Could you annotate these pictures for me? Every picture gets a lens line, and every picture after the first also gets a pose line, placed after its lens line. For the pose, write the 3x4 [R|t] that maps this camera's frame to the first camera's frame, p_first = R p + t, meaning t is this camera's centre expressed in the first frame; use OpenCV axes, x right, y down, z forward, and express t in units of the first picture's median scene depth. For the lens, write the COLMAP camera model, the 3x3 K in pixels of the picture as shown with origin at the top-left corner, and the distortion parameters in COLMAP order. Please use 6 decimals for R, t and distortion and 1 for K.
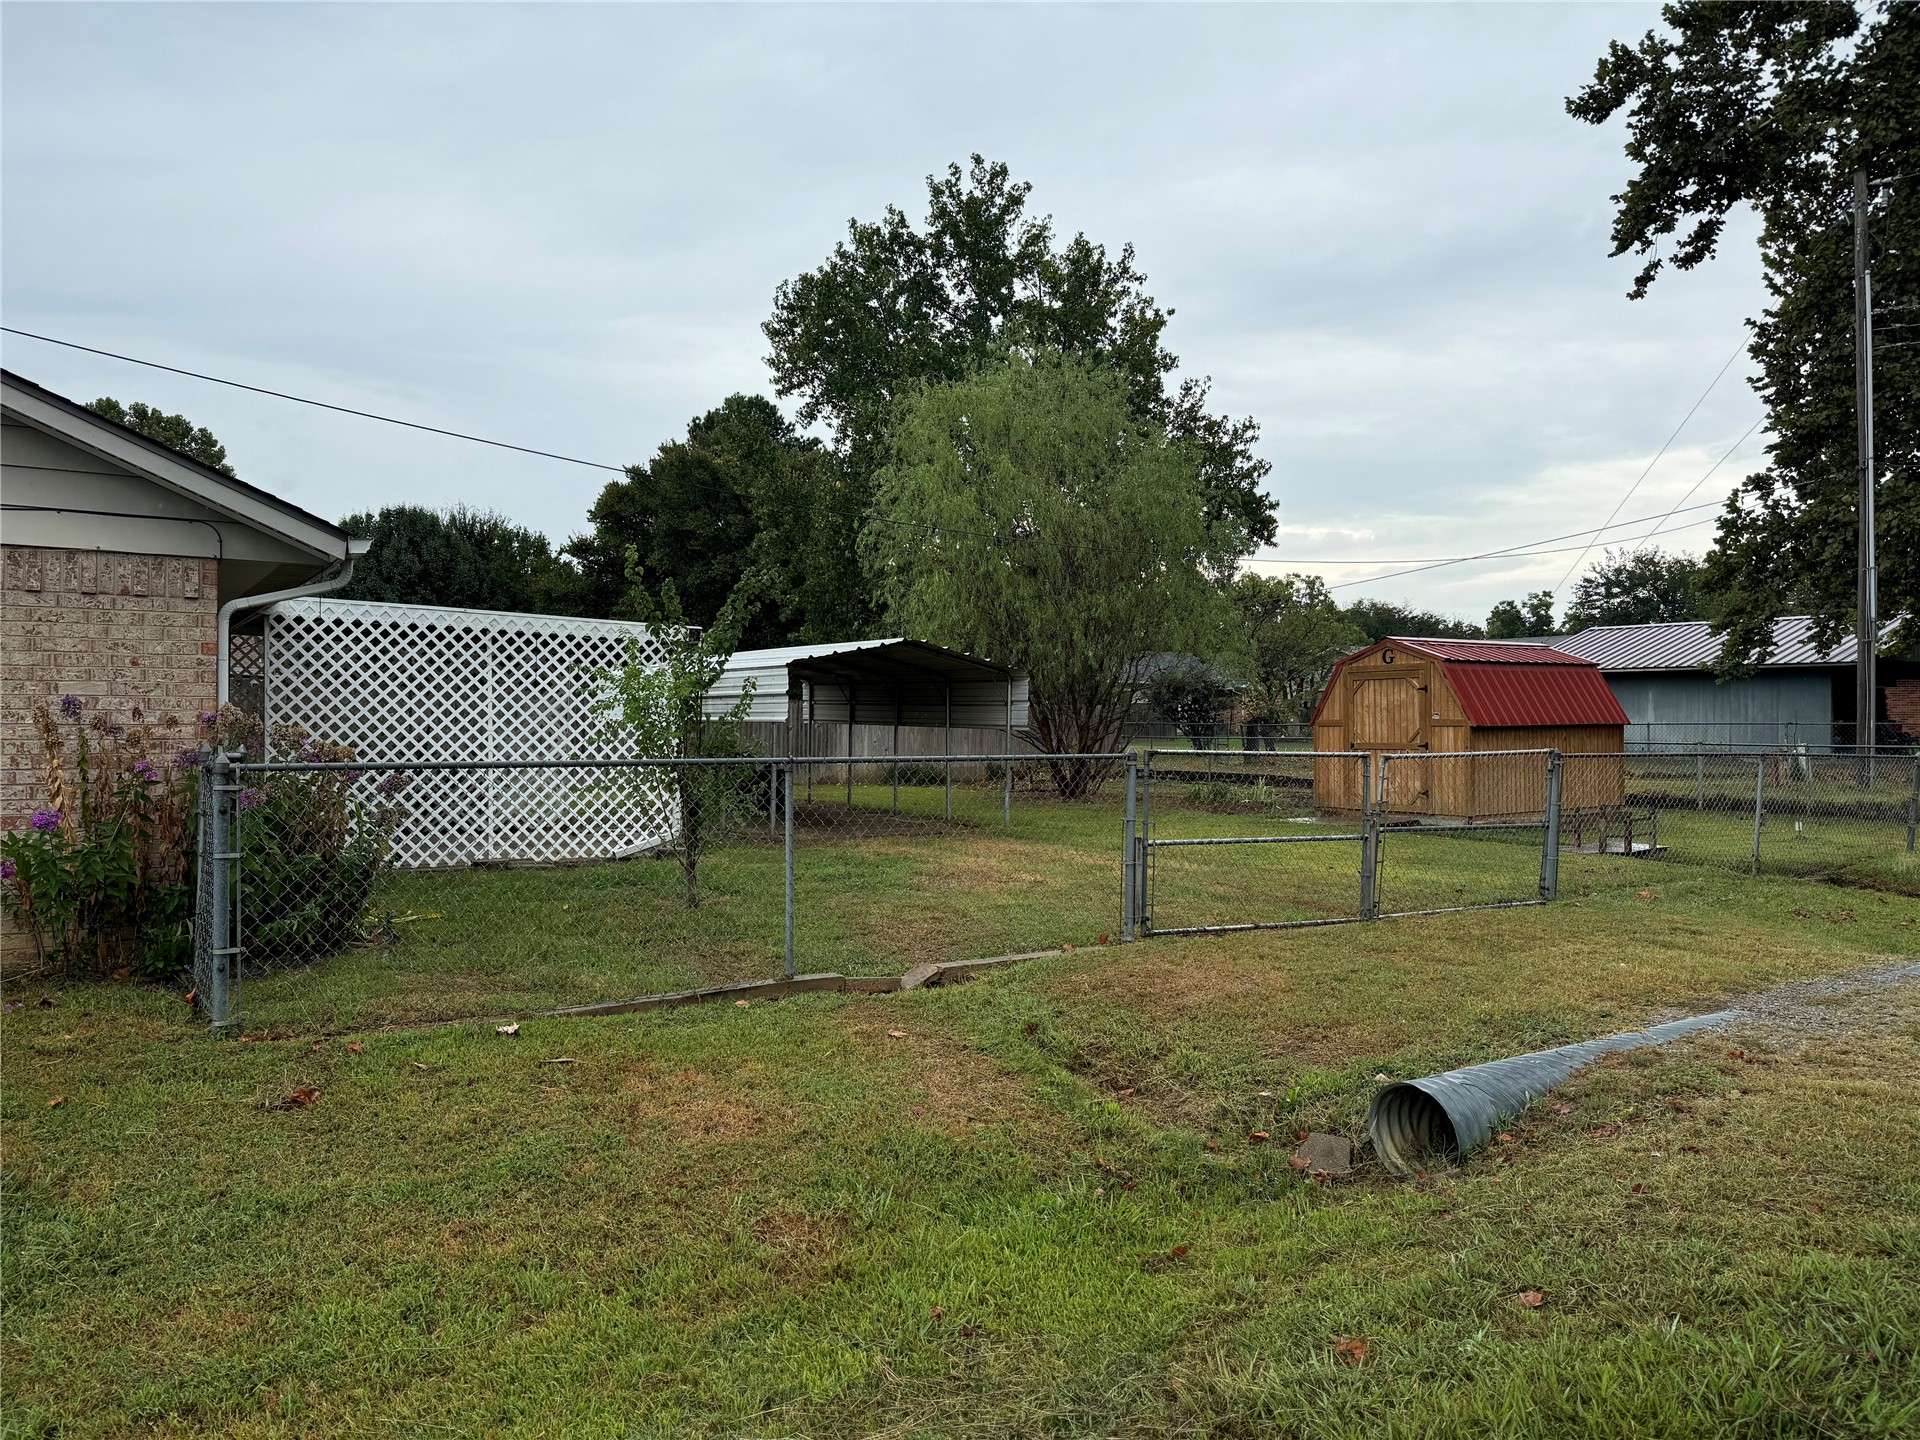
lens RADIAL K [[1362.8, 0, 1013.1], [0, 1362.8, 712.7], [0, 0, 1]] dist [0.074383, -0.058241]
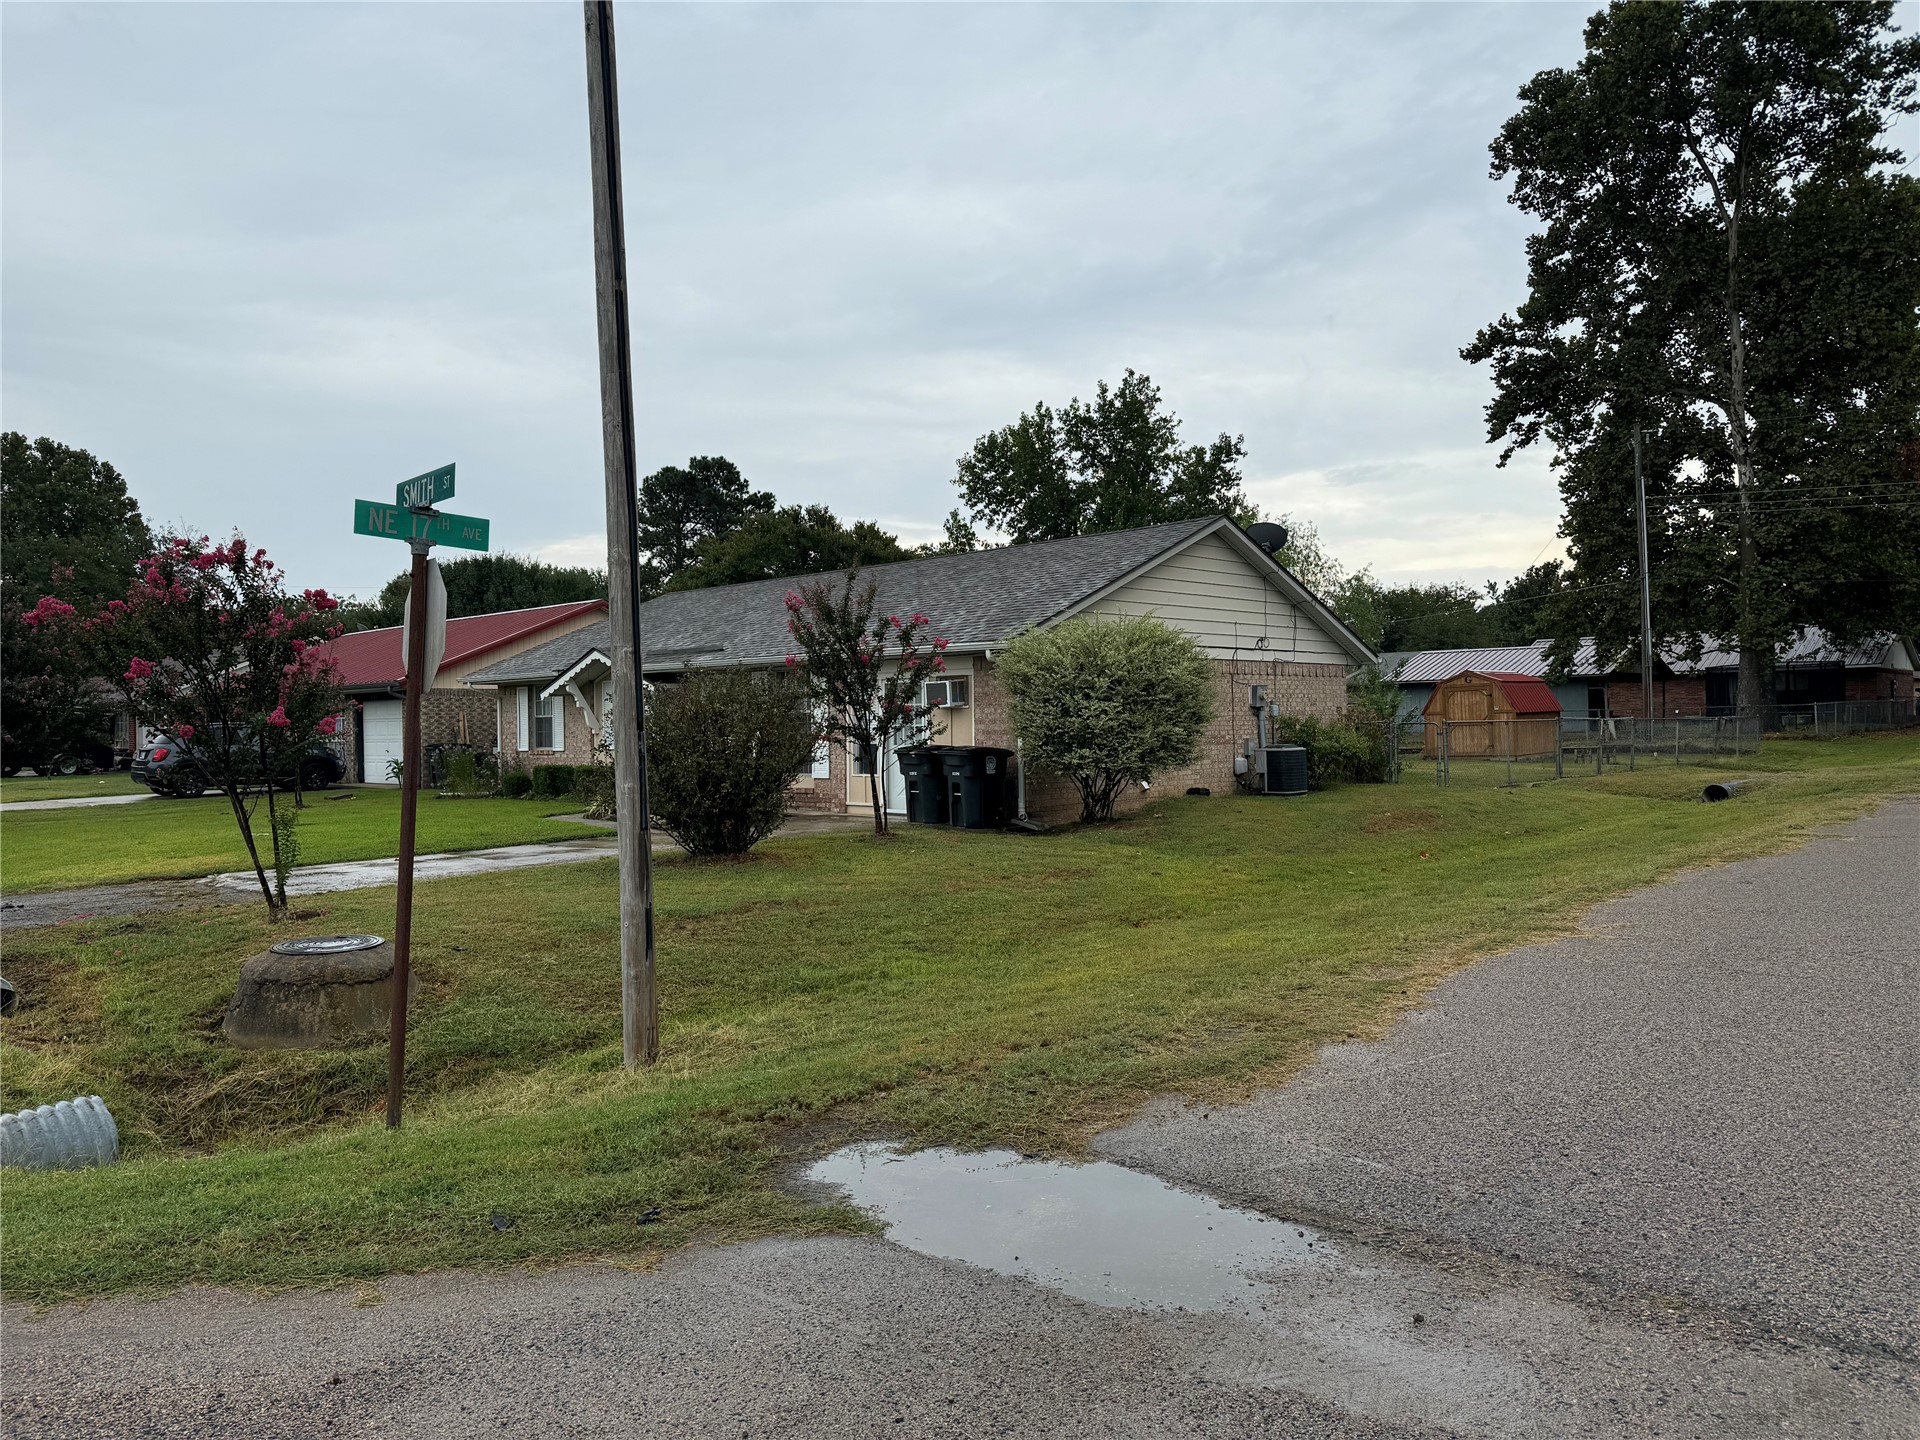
lens RADIAL K [[1362.8, 0, 962.2], [0, 1362.8, 718.5], [0, 0, 1]] dist [0.074383, -0.058241]
pose [[0.976375, -0.020847, 0.215075, -0.584200], [0.020485, 0.999783, 0.003914, -0.004118], [-0.215110, 0.000584, 0.976590, -0.540533]]
